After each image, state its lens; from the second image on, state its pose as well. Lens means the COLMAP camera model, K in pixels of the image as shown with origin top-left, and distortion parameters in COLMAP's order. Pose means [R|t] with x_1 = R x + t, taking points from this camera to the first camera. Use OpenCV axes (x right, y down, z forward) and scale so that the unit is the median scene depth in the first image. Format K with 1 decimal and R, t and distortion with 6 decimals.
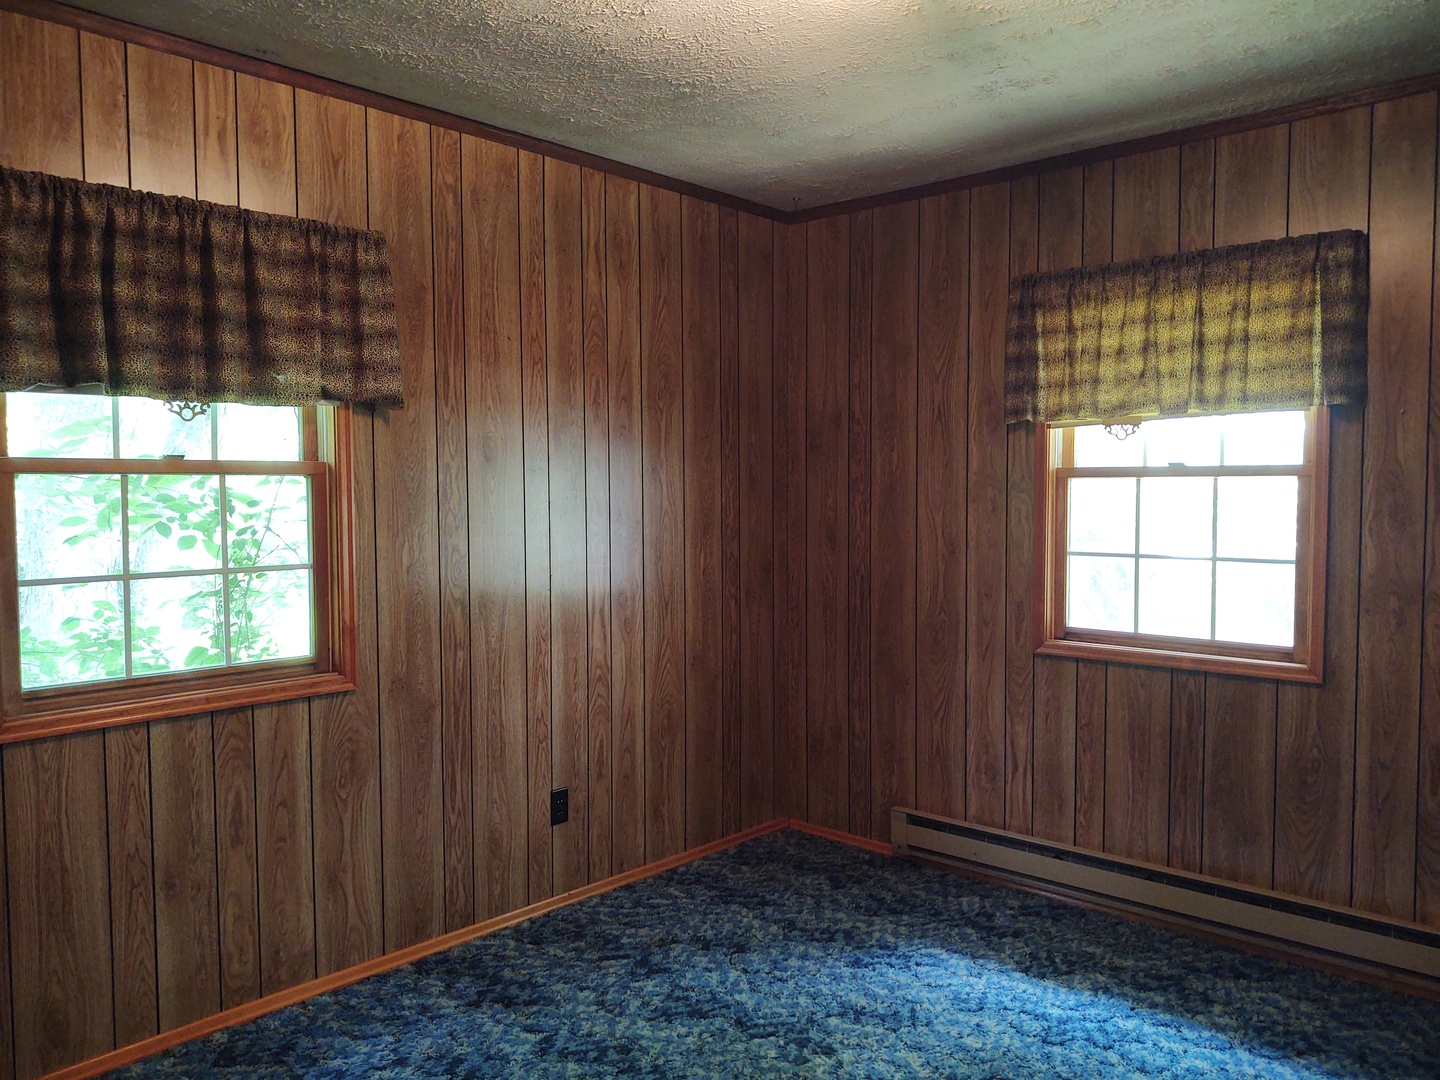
lens RADIAL K [[1150.3, 0, 720.0], [0, 1150.3, 540.0], [0, 0, 1]] dist [-0.004419, -0.003513]
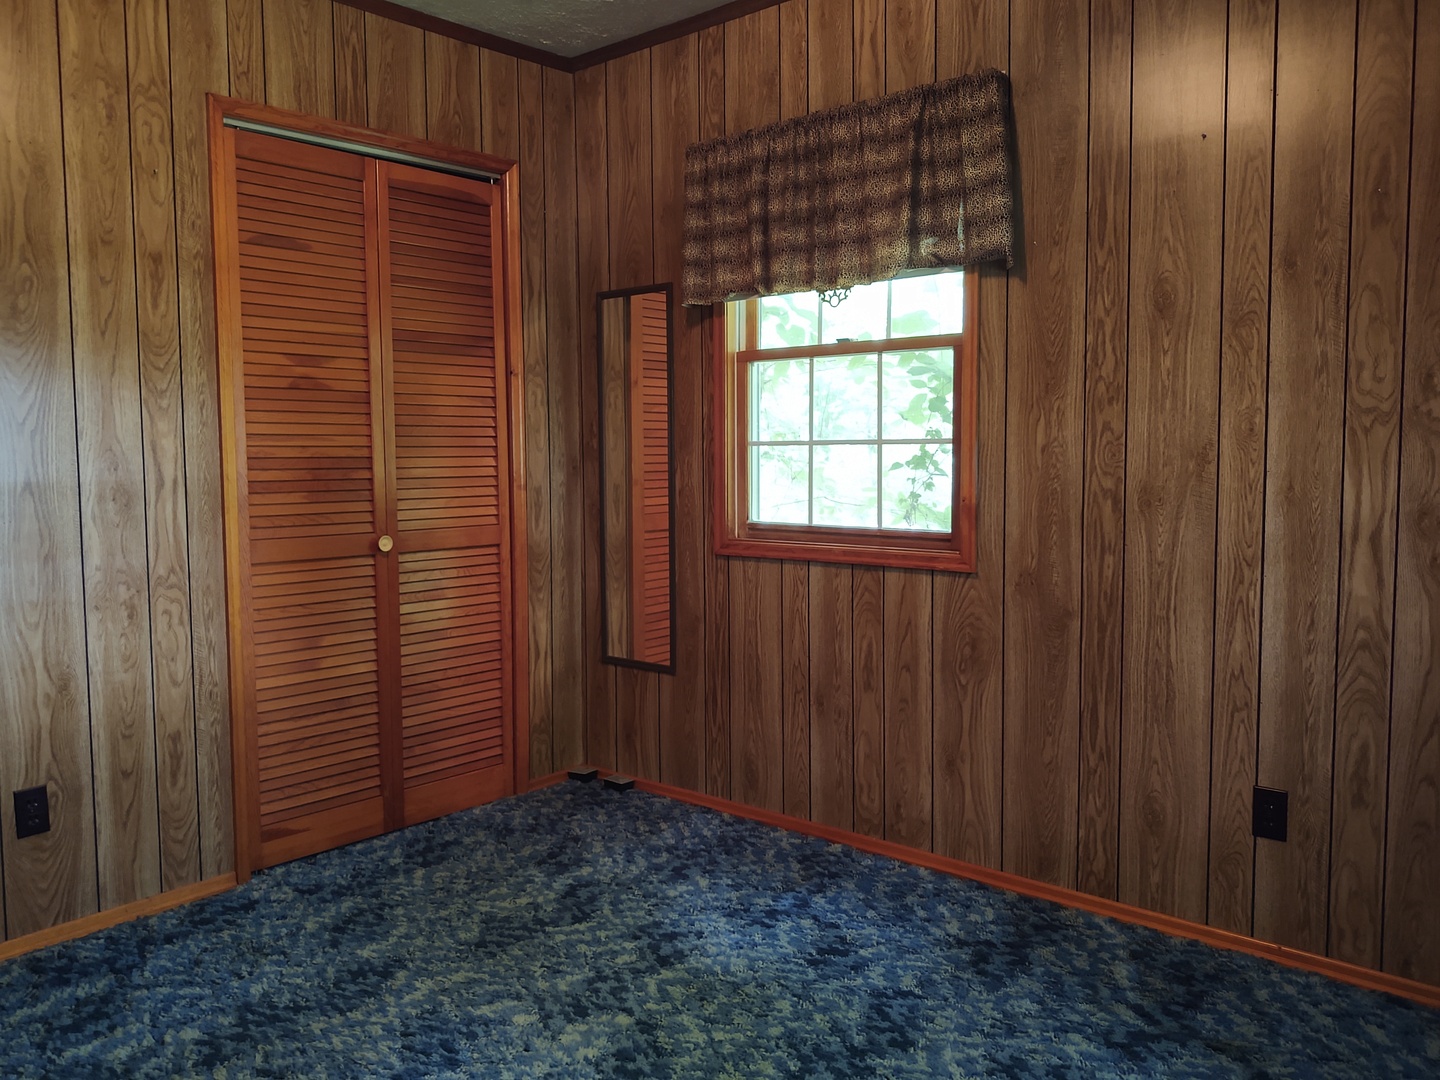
lens RADIAL K [[1184.6, 0, 720.0], [0, 1184.6, 540.0], [0, 0, 1]] dist [-0.013179, -0.009436]
pose [[-0.011303, 0.083653, -0.996431, 0.604329], [-0.043639, 0.995504, 0.084071, 0.028606], [0.998983, 0.044434, -0.007602, 0.743712]]
